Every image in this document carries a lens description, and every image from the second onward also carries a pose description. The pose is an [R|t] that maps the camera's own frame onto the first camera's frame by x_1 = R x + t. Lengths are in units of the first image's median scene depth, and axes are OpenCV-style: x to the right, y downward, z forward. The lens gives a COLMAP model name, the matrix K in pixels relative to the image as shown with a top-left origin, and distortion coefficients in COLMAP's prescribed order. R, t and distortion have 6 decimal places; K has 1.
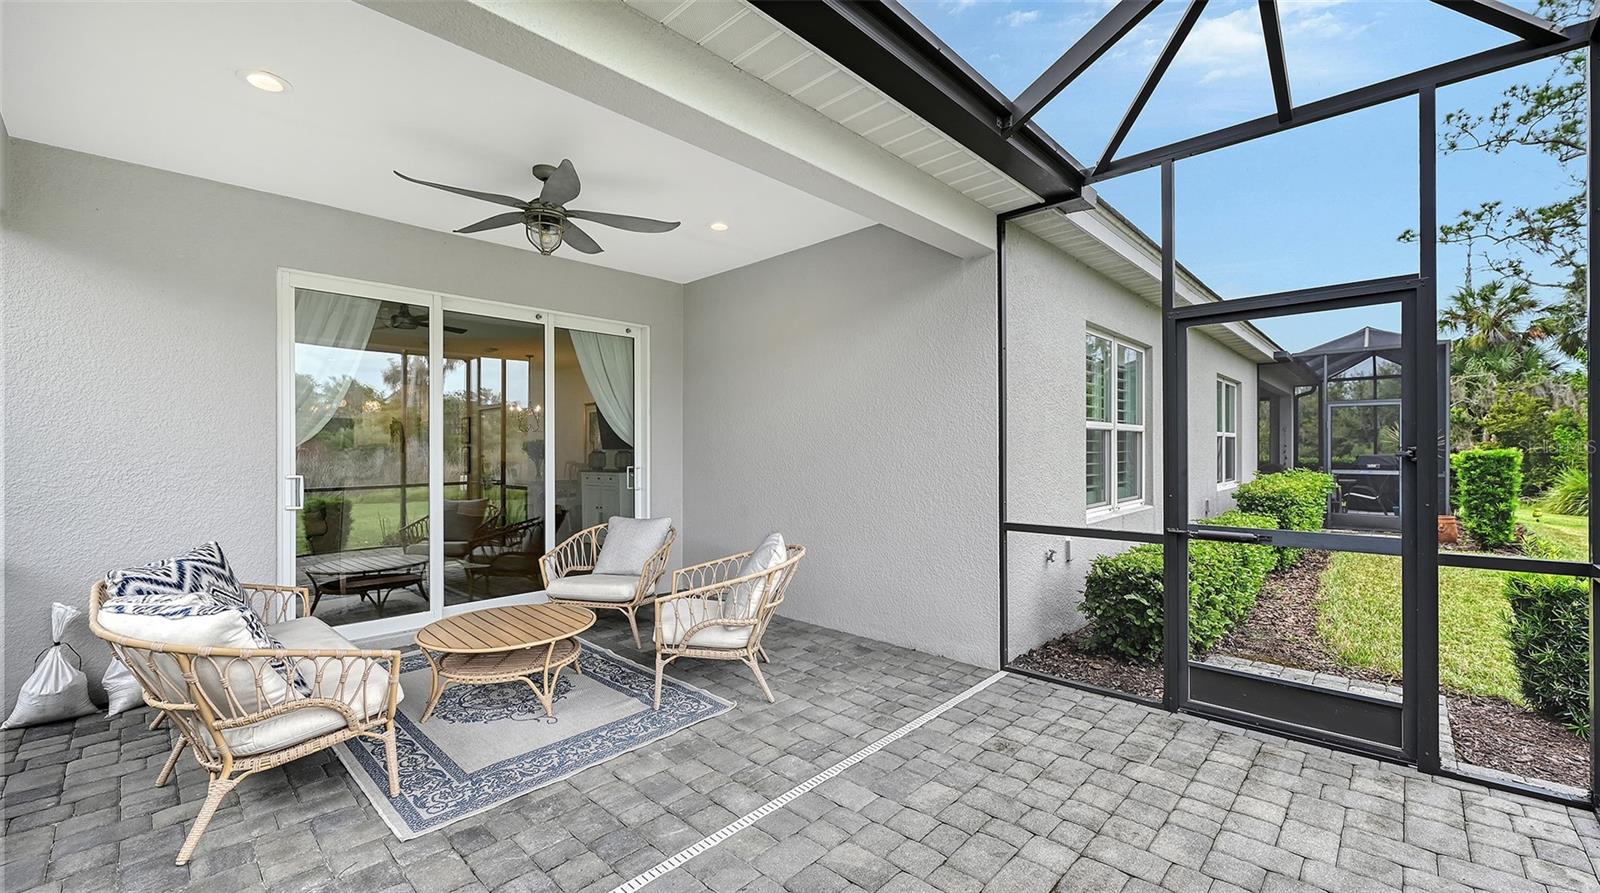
lens RADIAL K [[638.7, 0, 809.7], [0, 638.7, 456.2], [0, 0, 1]] dist [-0.003180, 0.000174]
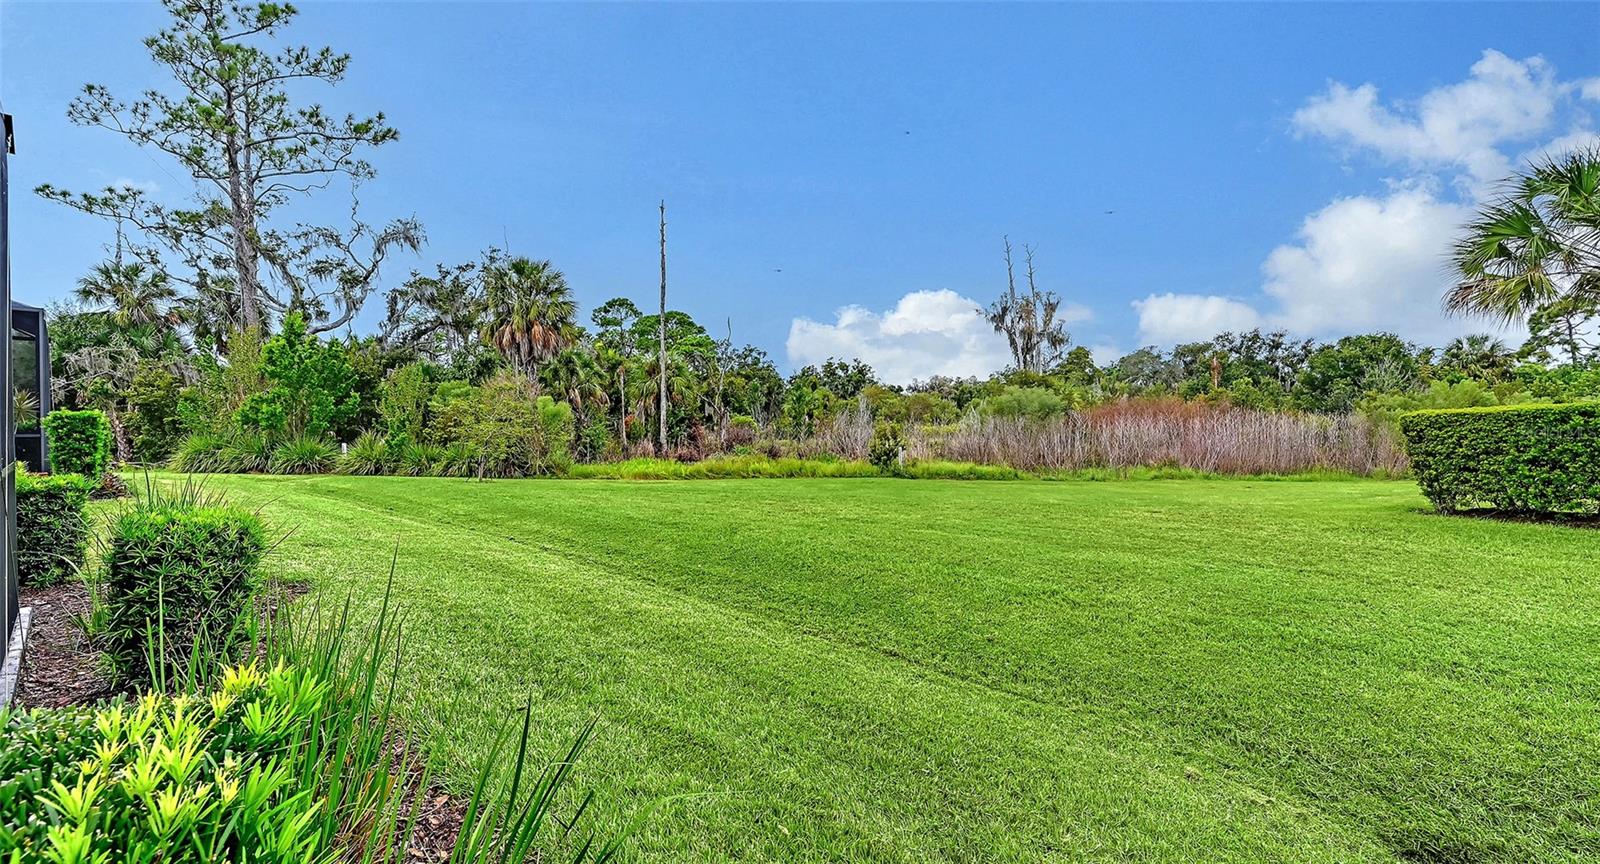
lens RADIAL K [[640.0, 0, 794.7], [0, 640.0, 435.3], [0, 0, 1]] dist [-0.005454, 0.001093]
pose [[-0.028330, -0.009394, 0.999554, -0.283179], [0.002733, 0.999951, 0.009475, 0.064412], [-0.999595, 0.003000, -0.028303, -0.638247]]
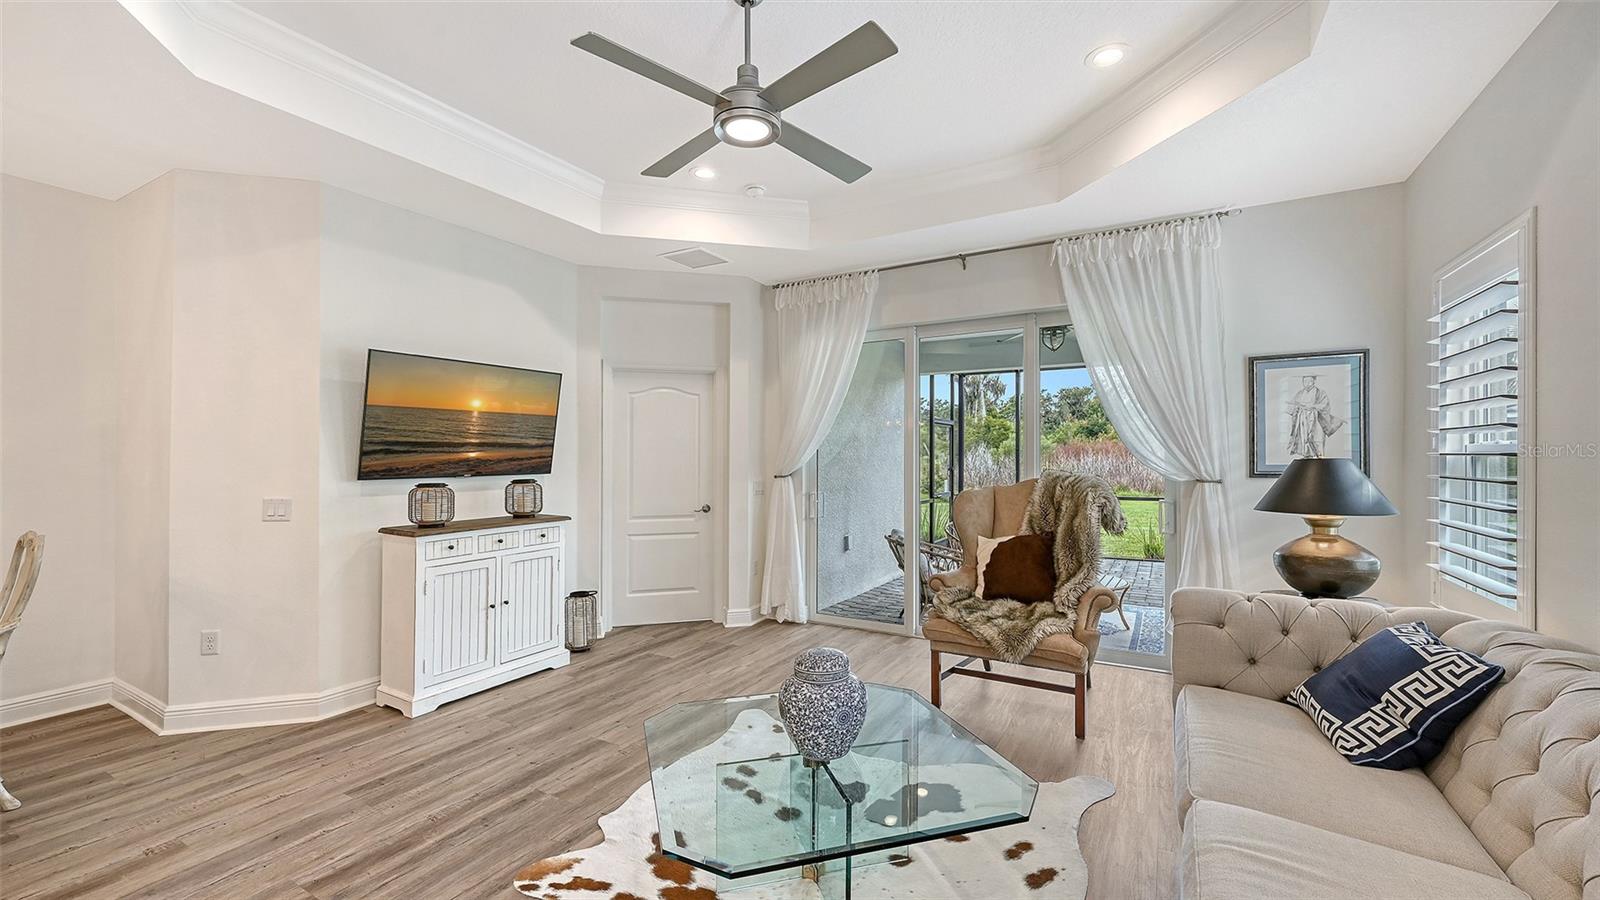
lens RADIAL K [[638.7, 0, 804.5], [0, 638.7, 453.3], [0, 0, 1]] dist [-0.003180, 0.000174]
pose [[-0.226076, 0.013304, 0.974019, -1.928213], [0.014176, 0.999846, -0.010367, -0.053180], [-0.974006, 0.011464, -0.226230, 2.098371]]
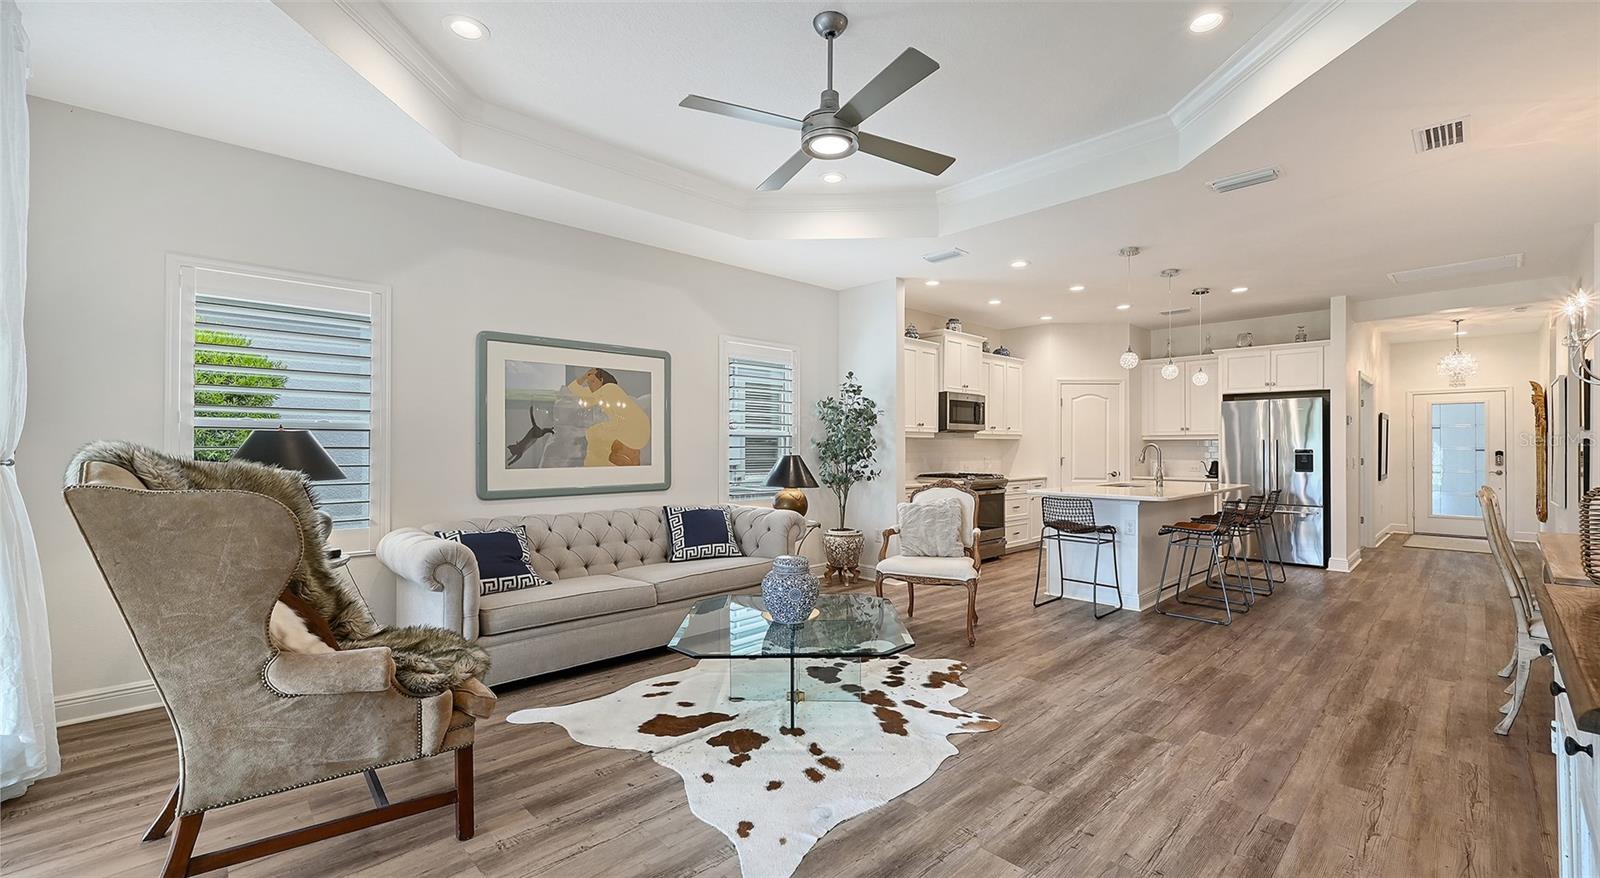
lens RADIAL K [[644.5, 0, 809.1], [0, 644.5, 439.8], [0, 0, 1]] dist [-0.007293, -0.000067]
pose [[-0.059648, -0.007551, -0.998191, -0.474128], [-0.008589, 0.999938, -0.007051, -0.032399], [0.998183, 0.008153, -0.059709, 2.030973]]
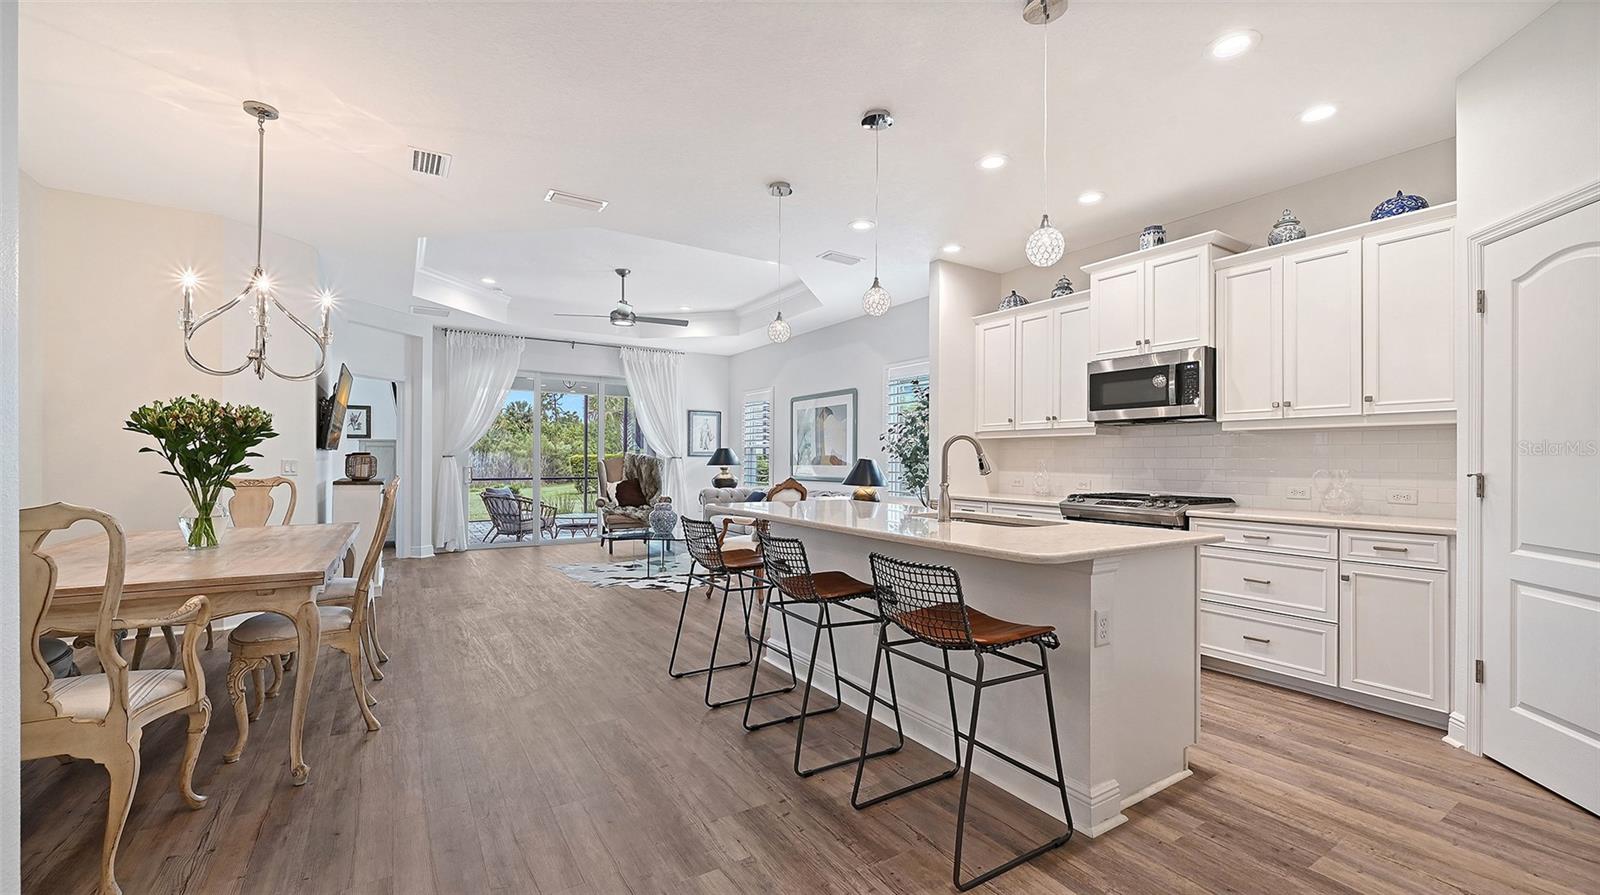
lens RADIAL K [[638.7, 0, 803.6], [0, 638.7, 455.5], [0, 0, 1]] dist [-0.003180, 0.000174]
pose [[-0.968410, 0.001190, 0.249360, -2.229775], [0.000978, 0.999999, -0.000976, -0.014296], [-0.249361, -0.000702, -0.968410, 3.665363]]
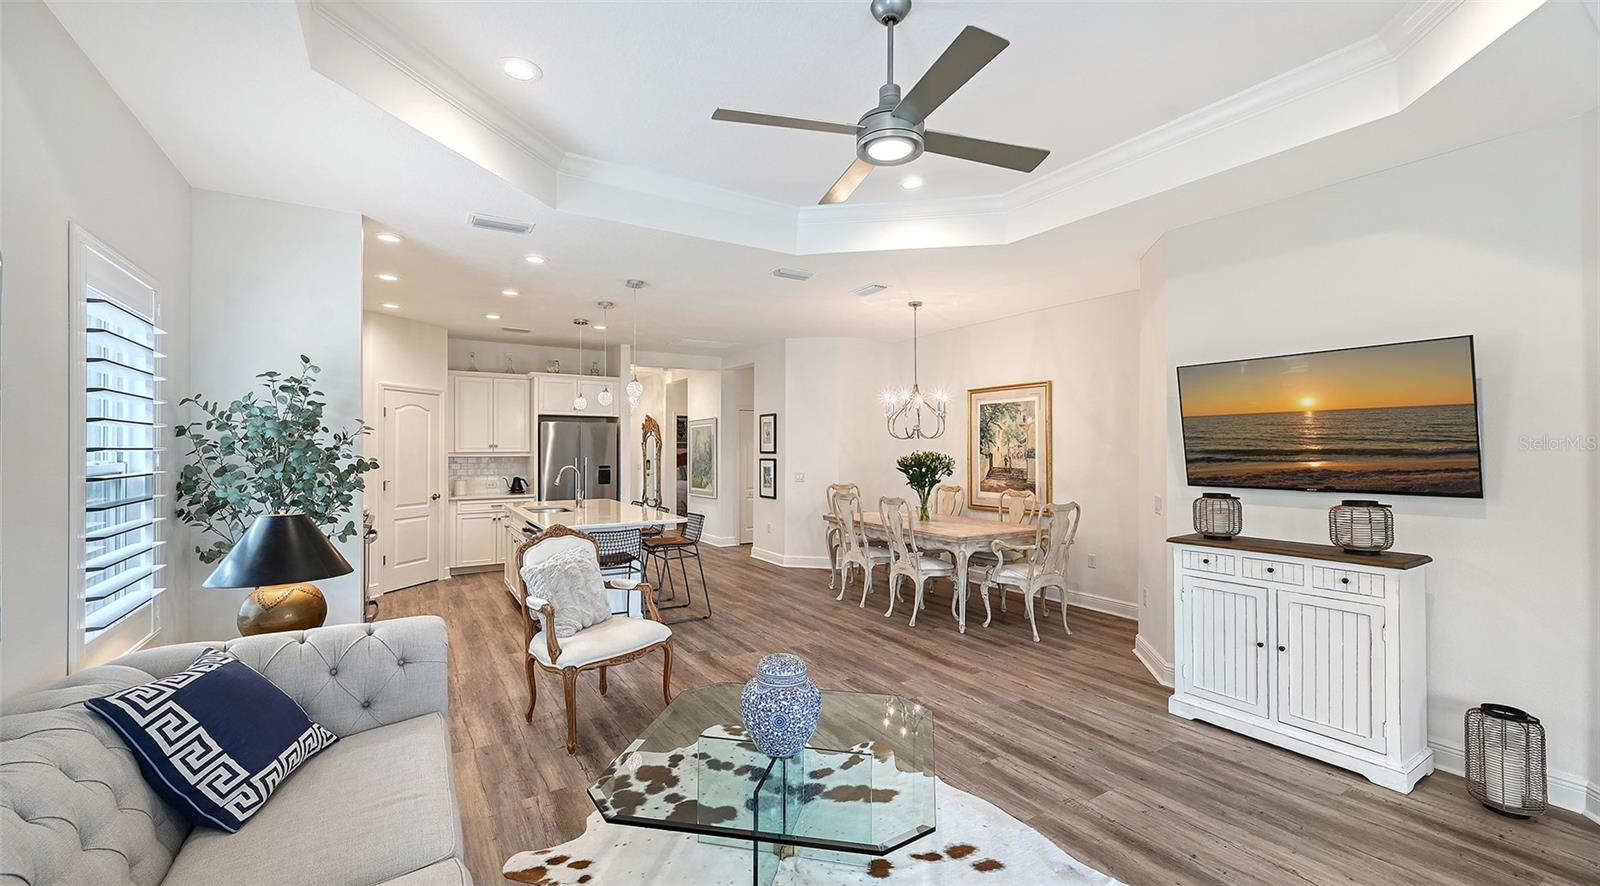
lens RADIAL K [[638.7, 0, 797.5], [0, 638.7, 438.5], [0, 0, 1]] dist [-0.003180, 0.000174]
pose [[0.964242, -0.000233, -0.265023, -1.177927], [-0.005307, 0.999782, -0.020186, -0.085594], [0.264970, 0.020870, 0.964031, 1.334796]]
